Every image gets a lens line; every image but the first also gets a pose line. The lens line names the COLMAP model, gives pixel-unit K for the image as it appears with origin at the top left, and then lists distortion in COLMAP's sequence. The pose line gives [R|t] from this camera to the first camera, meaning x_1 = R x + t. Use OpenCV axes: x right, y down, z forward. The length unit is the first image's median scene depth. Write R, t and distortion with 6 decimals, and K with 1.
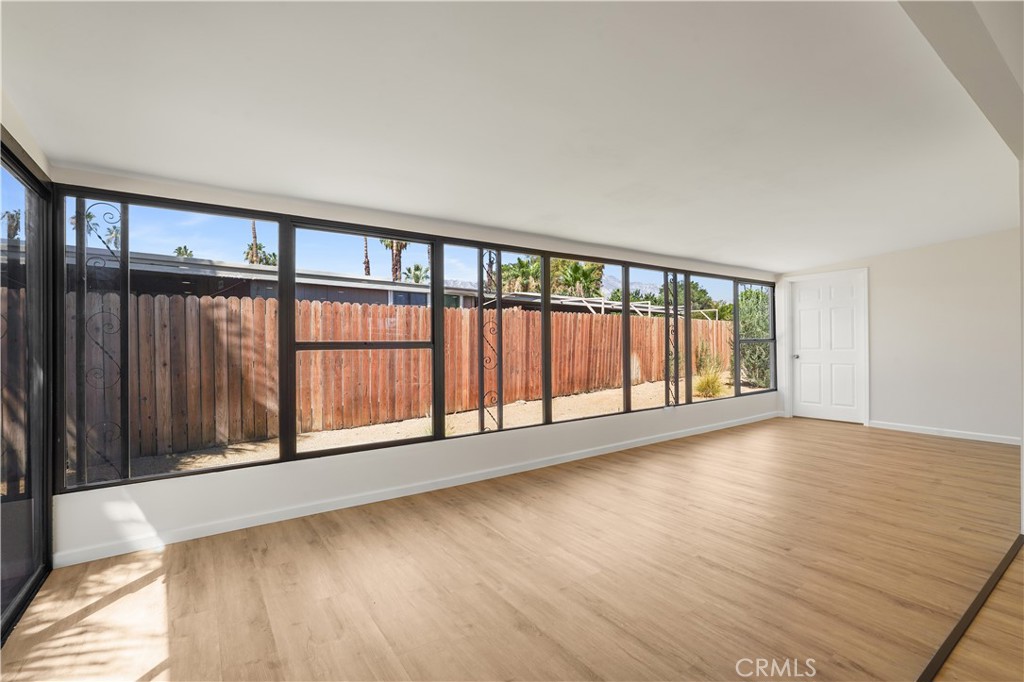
lens RADIAL K [[465.8, 0, 519.3], [0, 465.8, 342.8], [0, 0, 1]] dist [-0.015587, 0.007206]
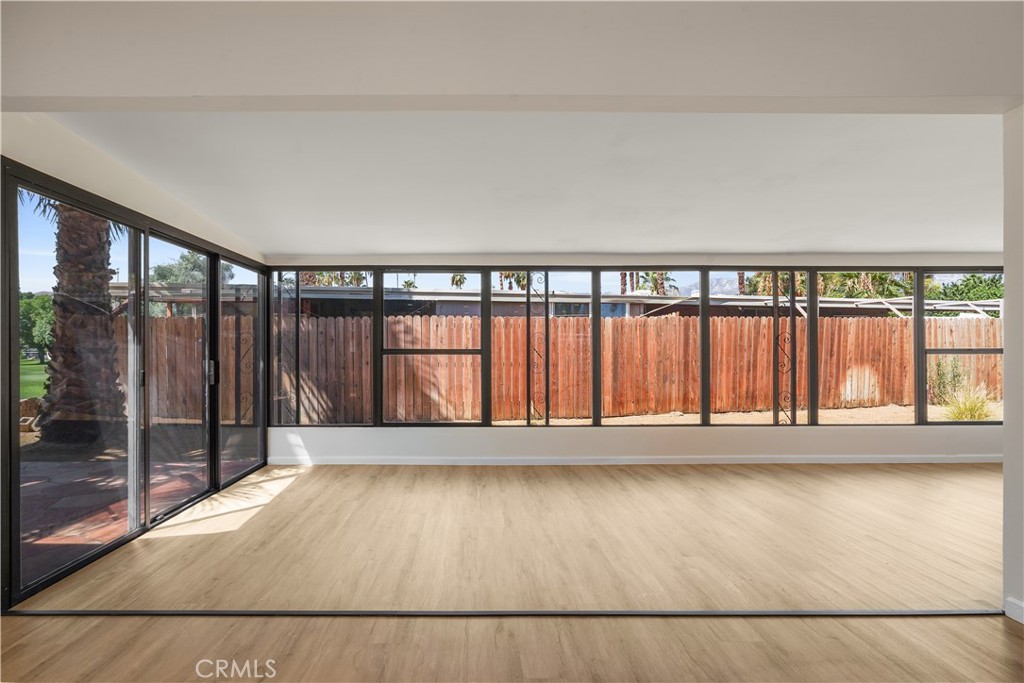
lens RADIAL K [[492.5, 0, 482.4], [0, 492.5, 362.8], [0, 0, 1]] dist [-0.032820, -0.000379]
pose [[0.812981, 0.024083, -0.581792, 0.416867], [-0.008075, 0.999515, 0.030092, -0.004883], [0.582234, -0.019766, 0.812781, -0.065200]]
